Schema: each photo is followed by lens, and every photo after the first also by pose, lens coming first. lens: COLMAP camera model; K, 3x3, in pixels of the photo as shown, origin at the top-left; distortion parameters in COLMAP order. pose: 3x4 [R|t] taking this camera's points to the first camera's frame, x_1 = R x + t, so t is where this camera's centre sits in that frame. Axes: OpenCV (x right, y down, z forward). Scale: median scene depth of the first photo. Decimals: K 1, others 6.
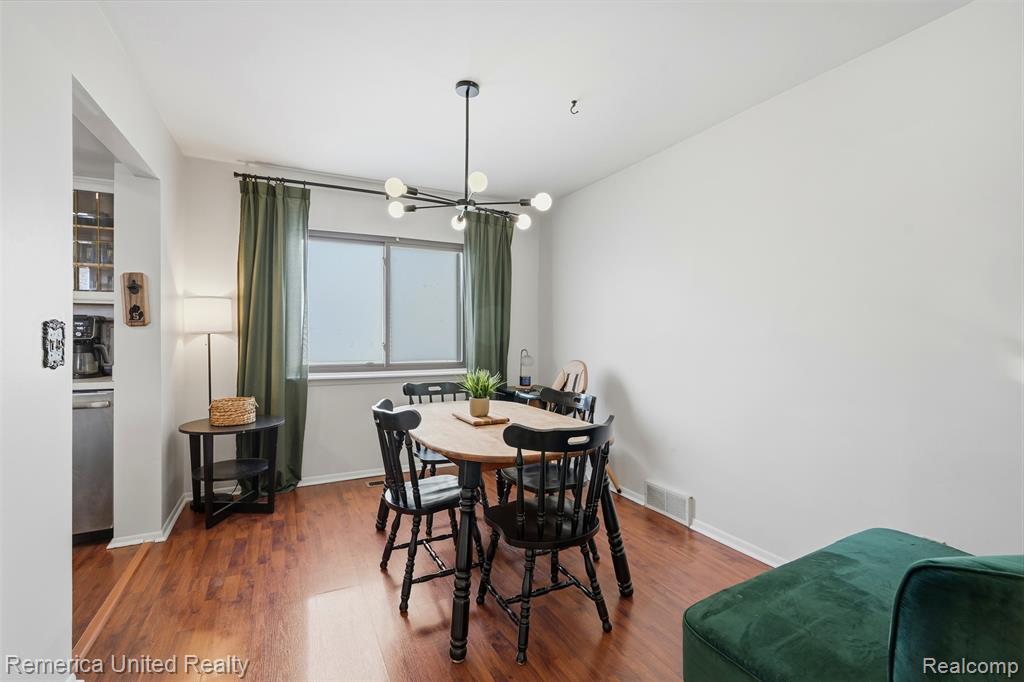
lens RADIAL K [[458.3, 0, 516.7], [0, 458.3, 337.8], [0, 0, 1]] dist [-0.012733, 0.006102]
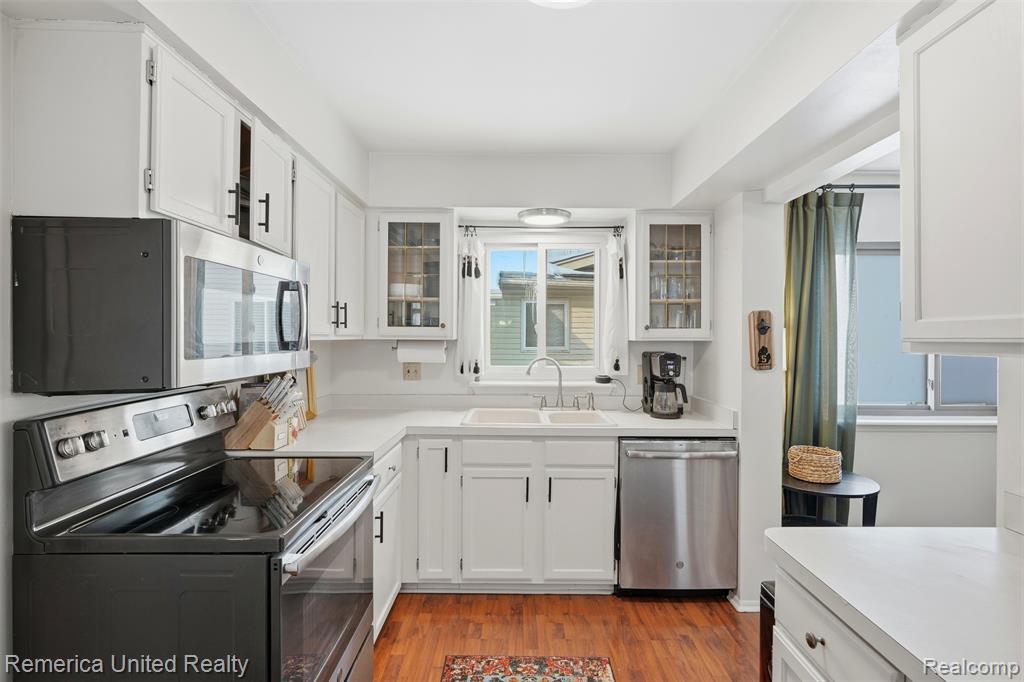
lens RADIAL K [[492.5, 0, 512.0], [0, 492.5, 341.0], [0, 0, 1]] dist [-0.031210, 0.015055]
pose [[0.895271, 0.003590, -0.445507, -0.680389], [0.001358, 0.999941, 0.010787, -0.075275], [0.445519, -0.010262, 0.895214, -0.073893]]
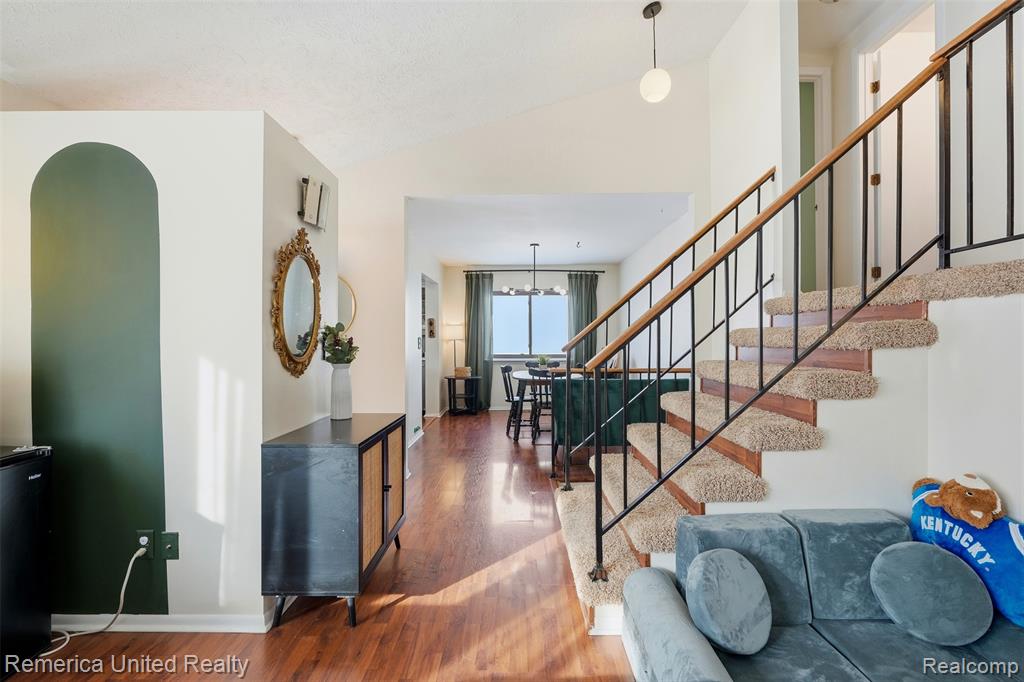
lens RADIAL K [[458.3, 0, 516.7], [0, 458.3, 337.8], [0, 0, 1]] dist [-0.012733, 0.006102]
pose [[0.890080, -0.013126, -0.455615, 0.696095], [0.007053, 0.999862, -0.015026, 0.017250], [0.455749, 0.010161, 0.890050, -0.970508]]
